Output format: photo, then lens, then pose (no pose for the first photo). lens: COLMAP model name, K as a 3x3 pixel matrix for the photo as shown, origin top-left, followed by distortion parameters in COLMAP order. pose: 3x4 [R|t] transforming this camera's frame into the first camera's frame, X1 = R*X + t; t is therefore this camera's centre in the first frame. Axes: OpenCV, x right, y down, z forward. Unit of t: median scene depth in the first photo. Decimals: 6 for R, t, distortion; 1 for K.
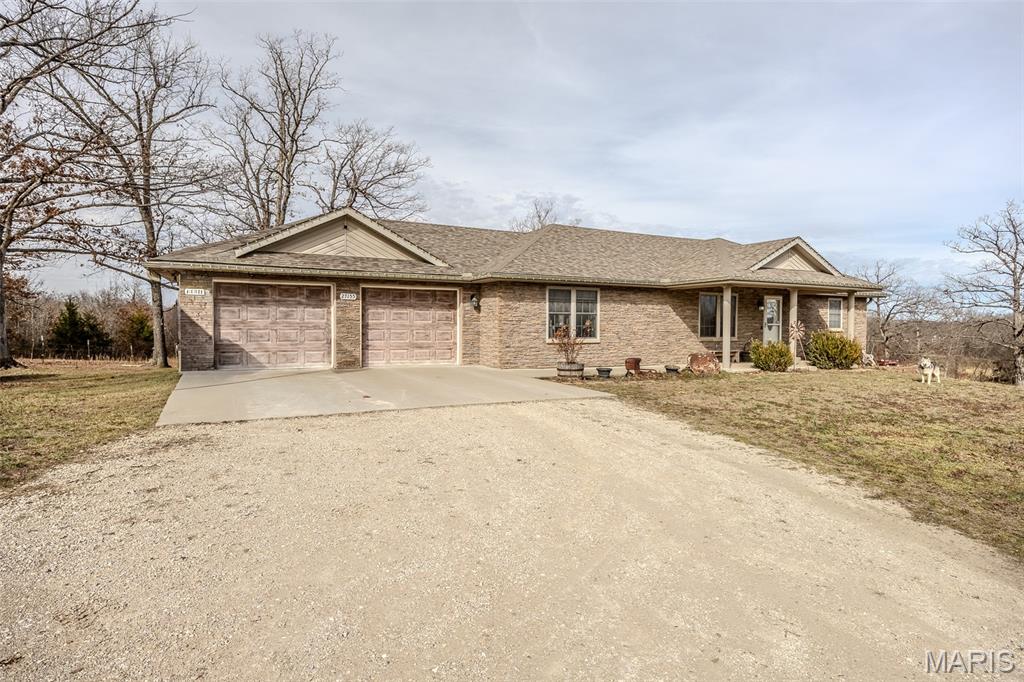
lens RADIAL K [[565.8, 0, 512.0], [0, 565.8, 341.0], [0, 0, 1]] dist [-0.005590, -0.000332]
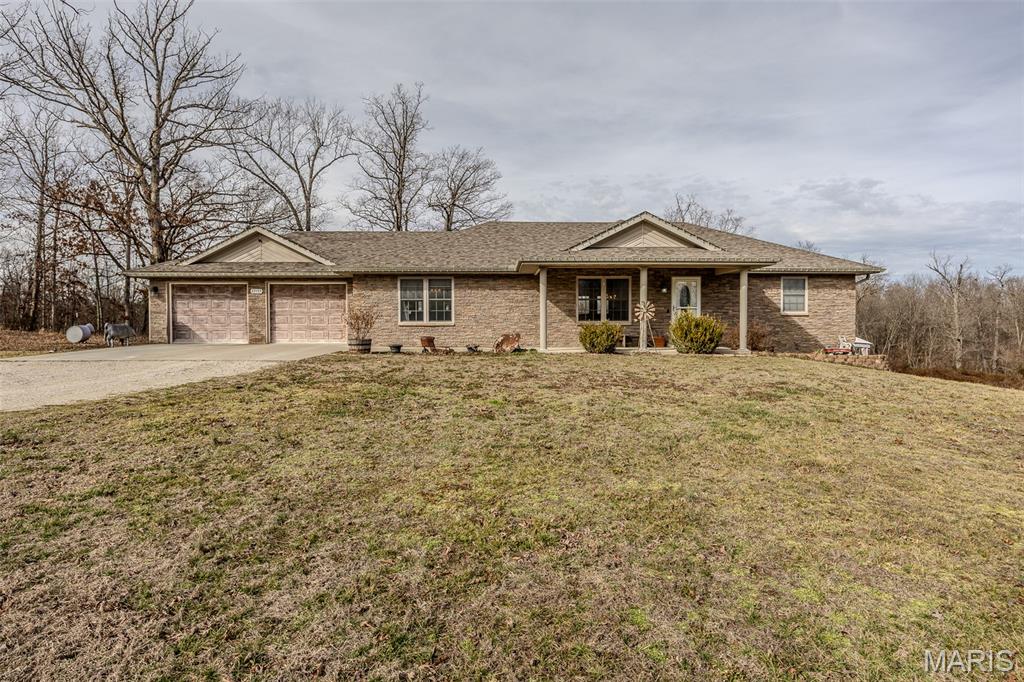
lens RADIAL K [[544.8, 0, 512.0], [0, 544.8, 341.0], [0, 0, 1]] dist [-0.016877, -0.000171]
pose [[0.888528, 0.005558, -0.458789, 0.794231], [-0.007041, 0.999974, -0.001522, 0.036538], [0.458769, 0.004582, 0.888544, 0.104432]]
